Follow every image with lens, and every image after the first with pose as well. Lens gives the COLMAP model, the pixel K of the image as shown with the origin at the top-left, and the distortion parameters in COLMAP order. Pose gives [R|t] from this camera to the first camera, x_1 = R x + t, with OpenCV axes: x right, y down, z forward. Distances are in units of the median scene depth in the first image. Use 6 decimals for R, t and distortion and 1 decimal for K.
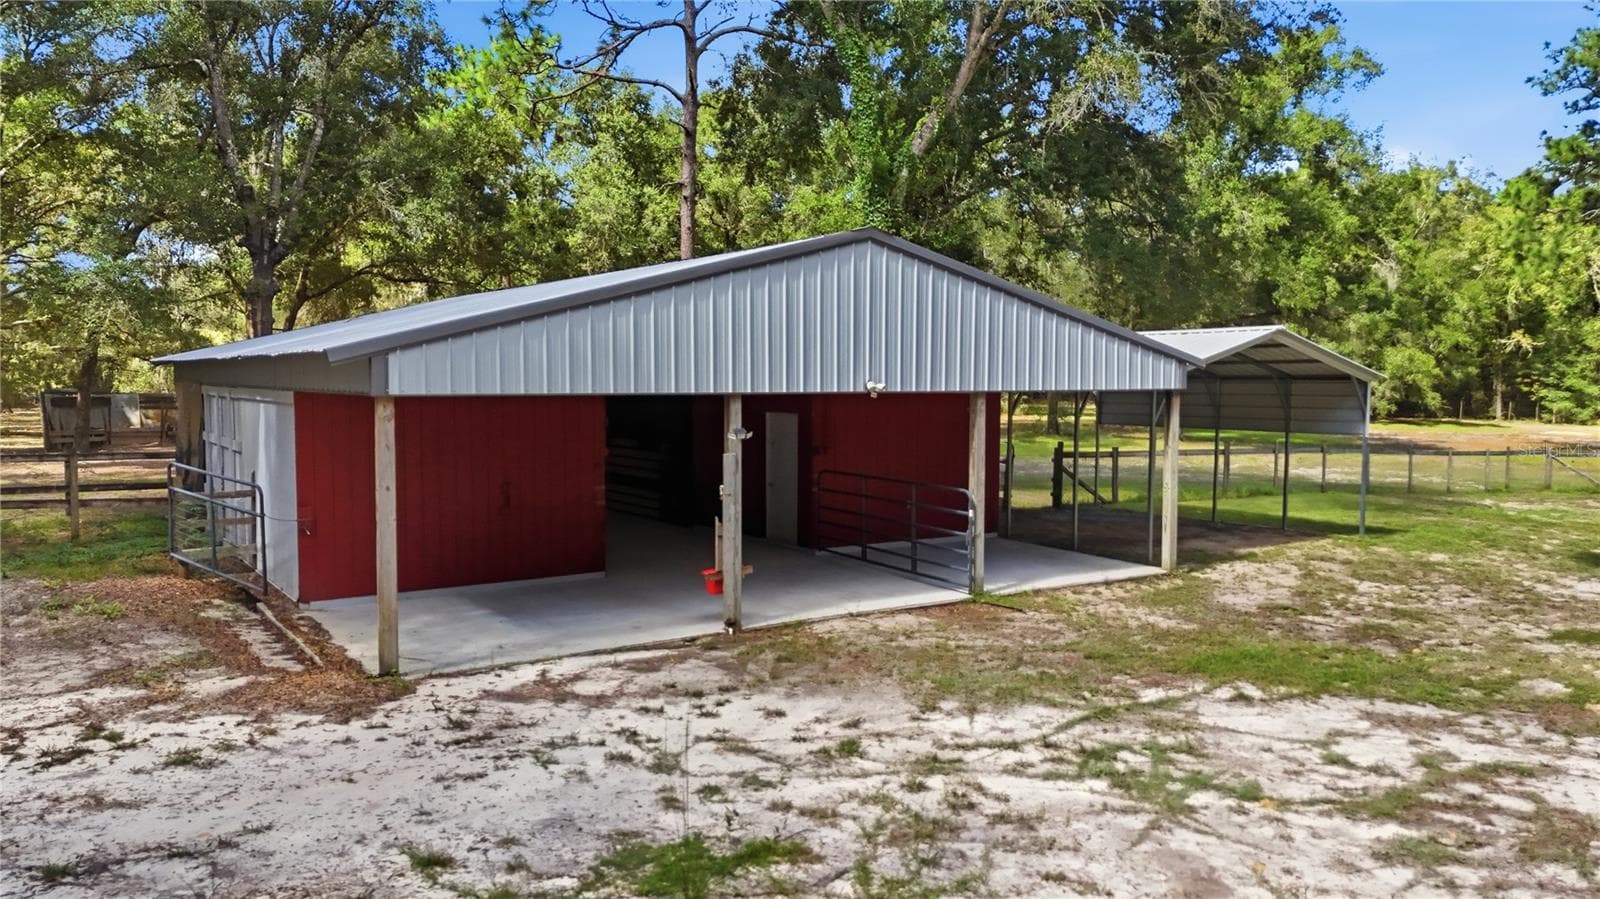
lens RADIAL K [[1176.2, 0, 800.0], [0, 1176.2, 449.5], [0, 0, 1]] dist [0.115615, -0.112890]
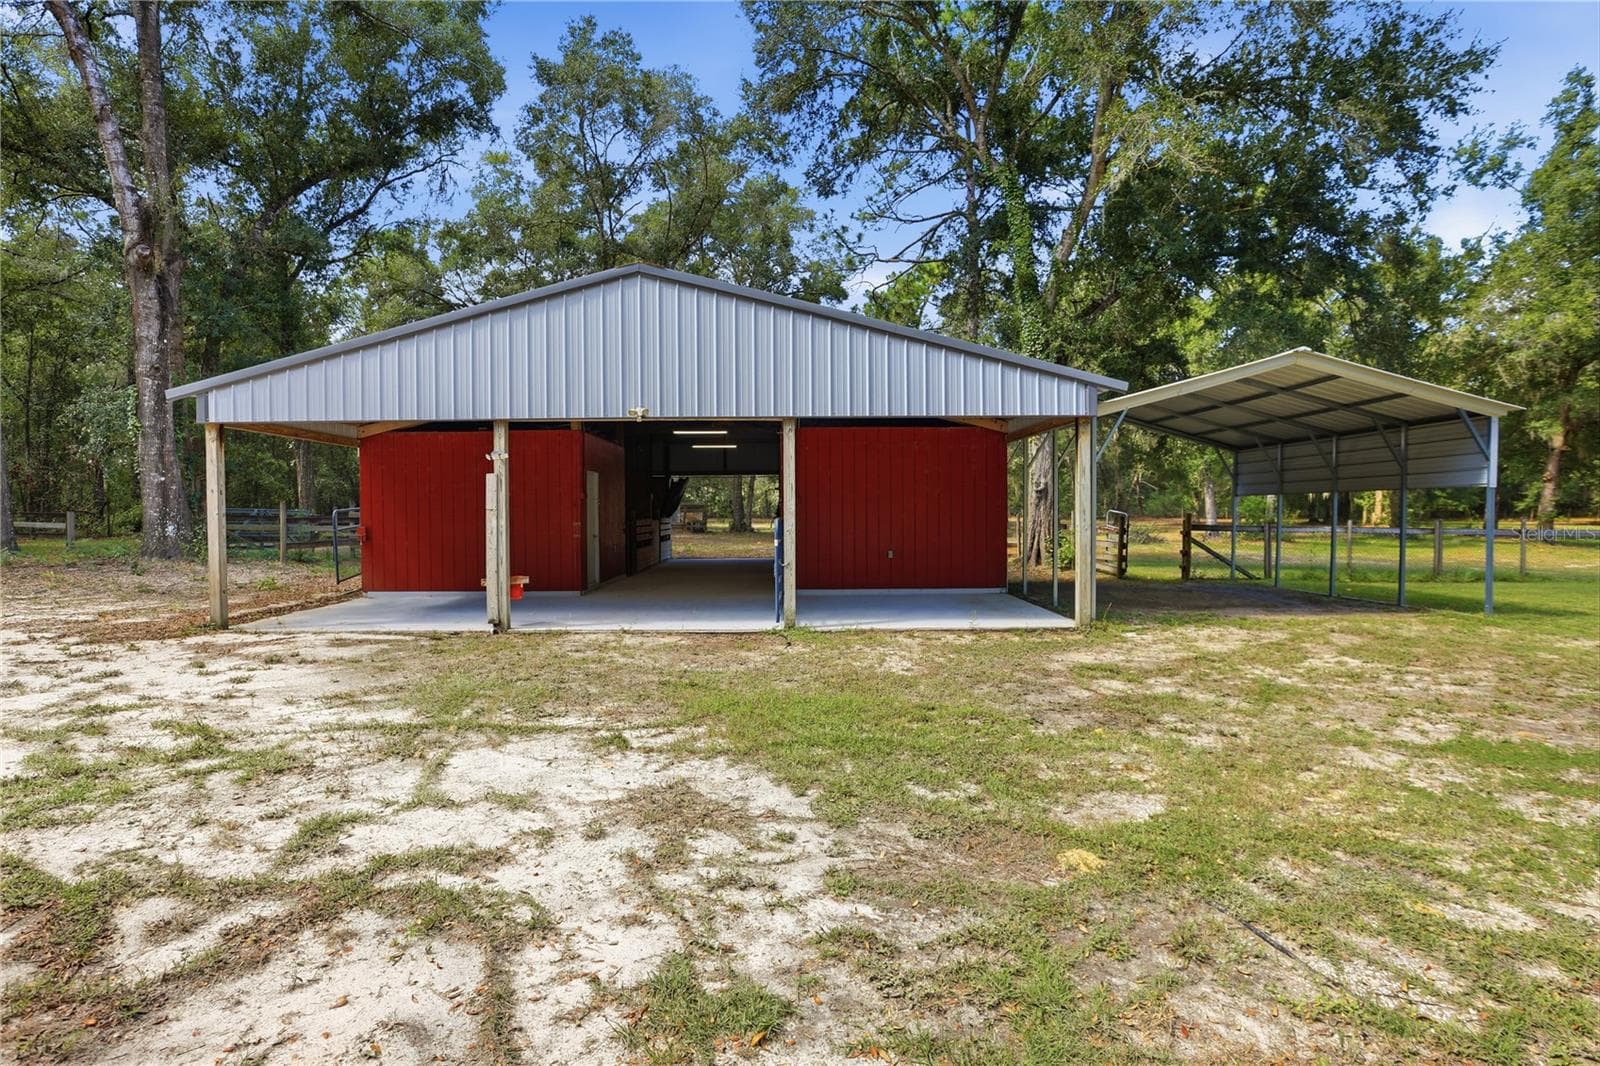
lens RADIAL K [[785.5, 0, 778.0], [0, 785.5, 529.3], [0, 0, 1]] dist [-0.050037, 0.024763]
pose [[0.831278, 0.005549, -0.555829, 0.691526], [-0.028531, 0.999058, -0.032696, 0.087725], [0.555124, 0.043038, 0.830653, 0.628771]]
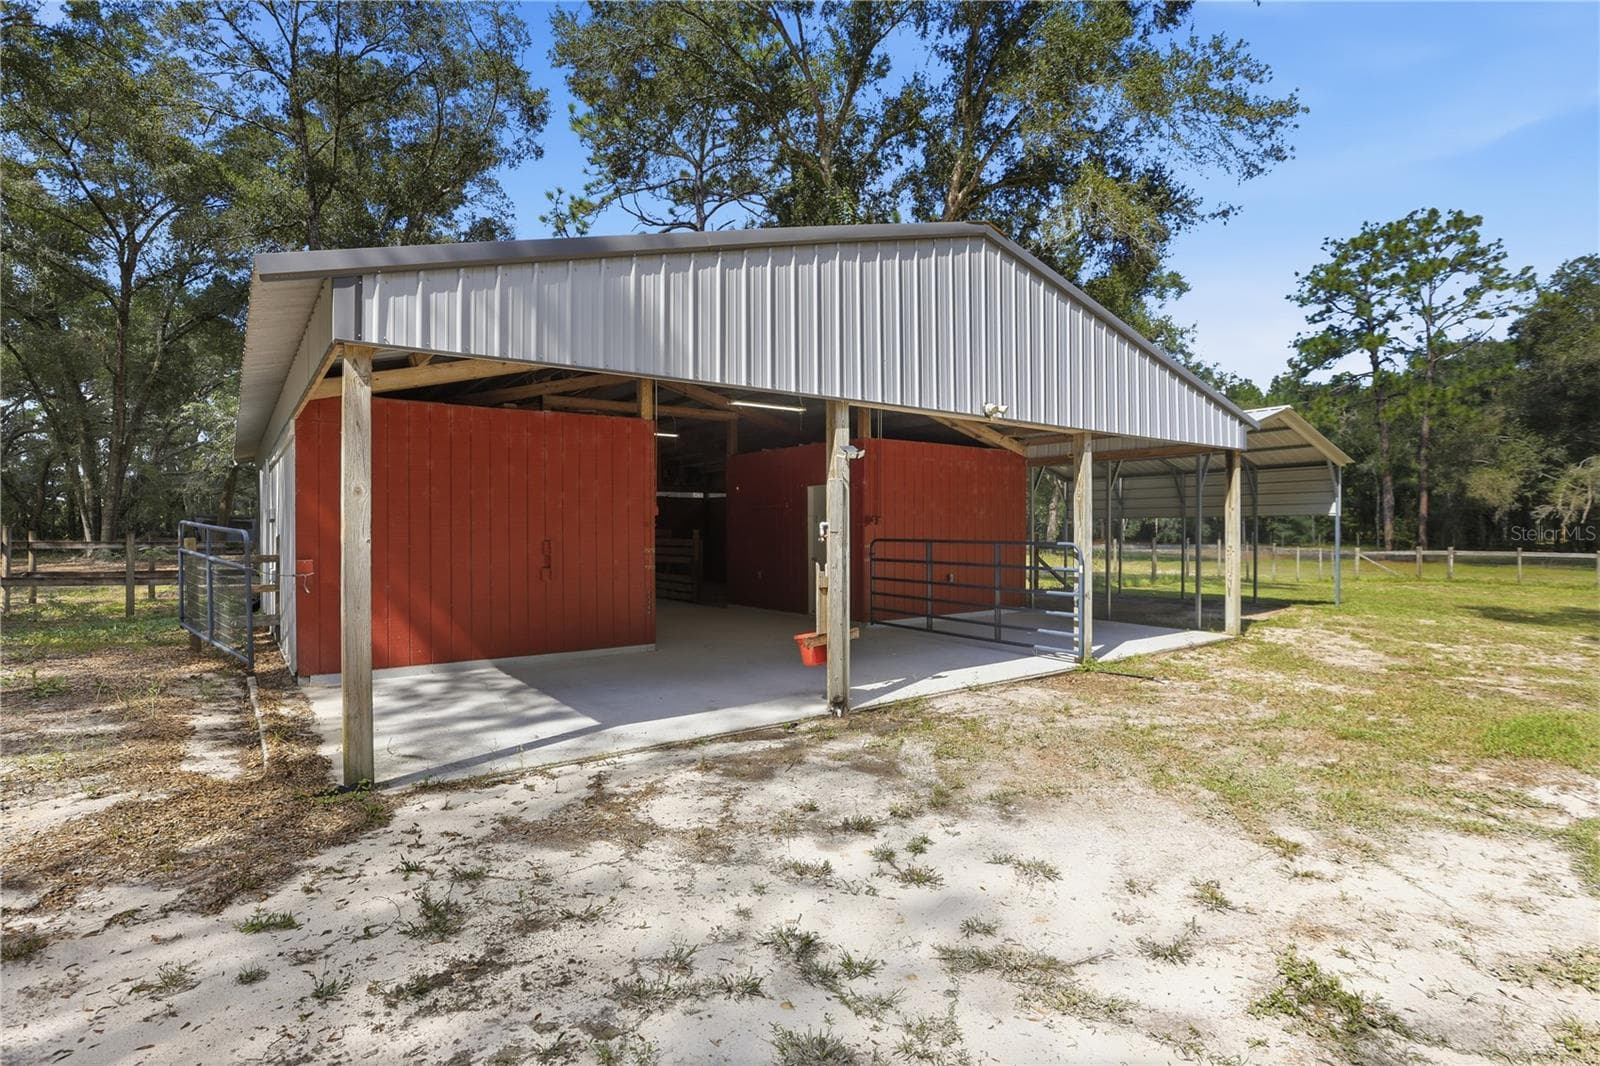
lens RADIAL K [[785.5, 0, 778.0], [0, 785.5, 529.3], [0, 0, 1]] dist [-0.050037, 0.024763]
pose [[0.999269, -0.005327, 0.037858, -0.138760], [0.007711, 0.997978, -0.063097, 0.081019], [-0.037445, 0.063343, 0.997289, 0.585204]]
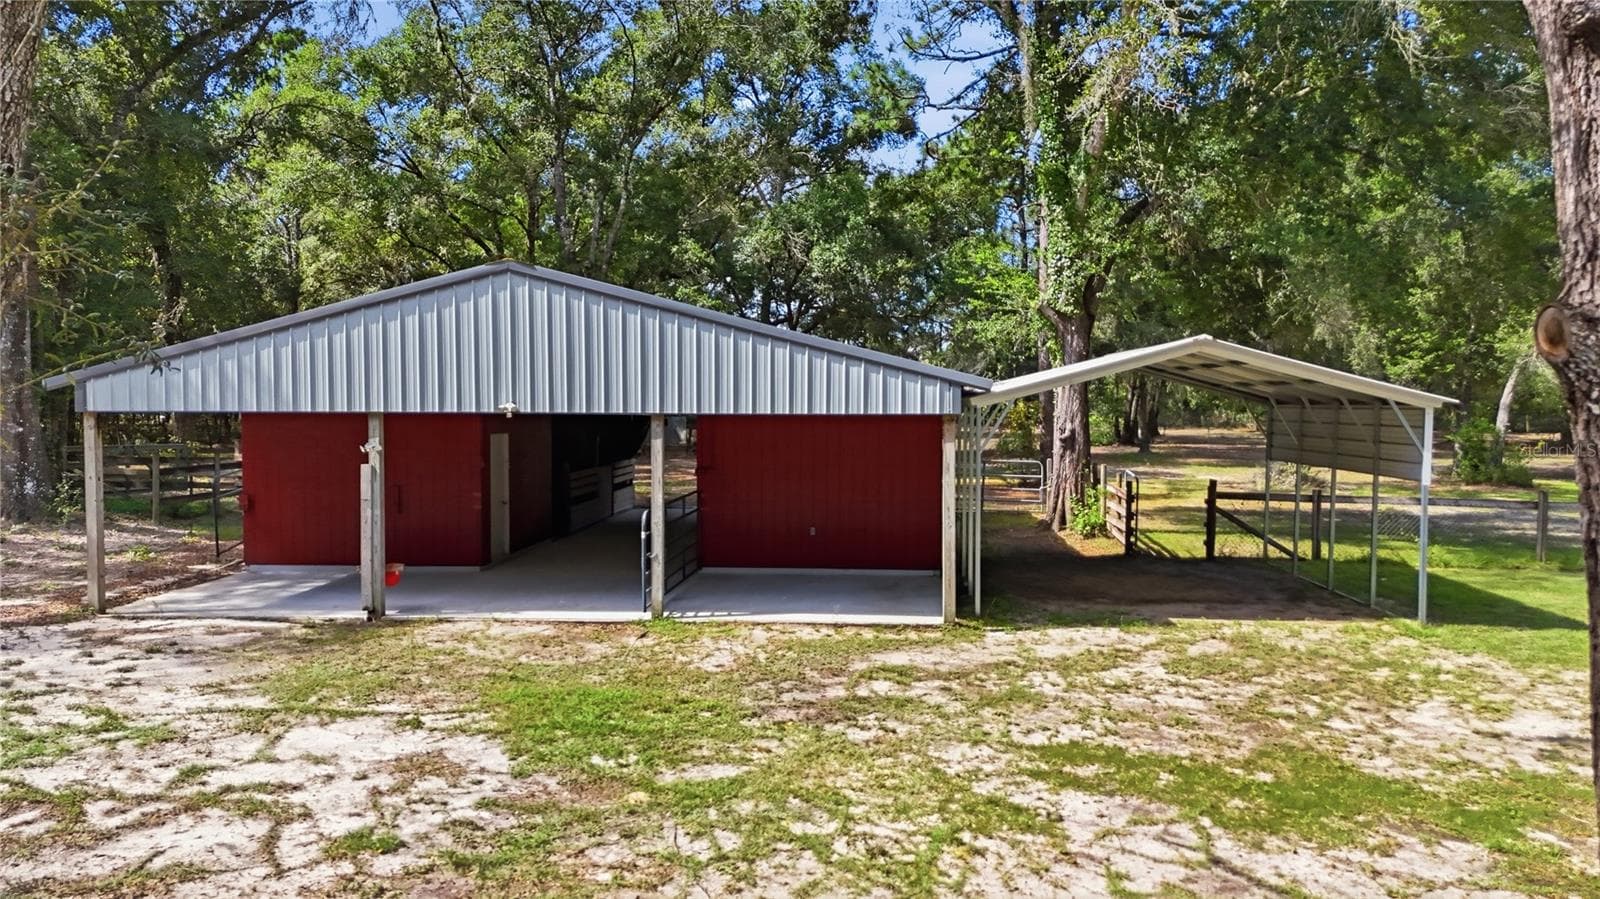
lens RADIAL K [[1176.2, 0, 800.0], [0, 1176.2, 449.5], [0, 0, 1]] dist [0.115615, -0.112890]
pose [[0.788662, 0.026580, -0.614252, 1.176859], [-0.040279, 0.999152, -0.008481, -0.021205], [0.613506, 0.031430, 0.789064, 0.395761]]
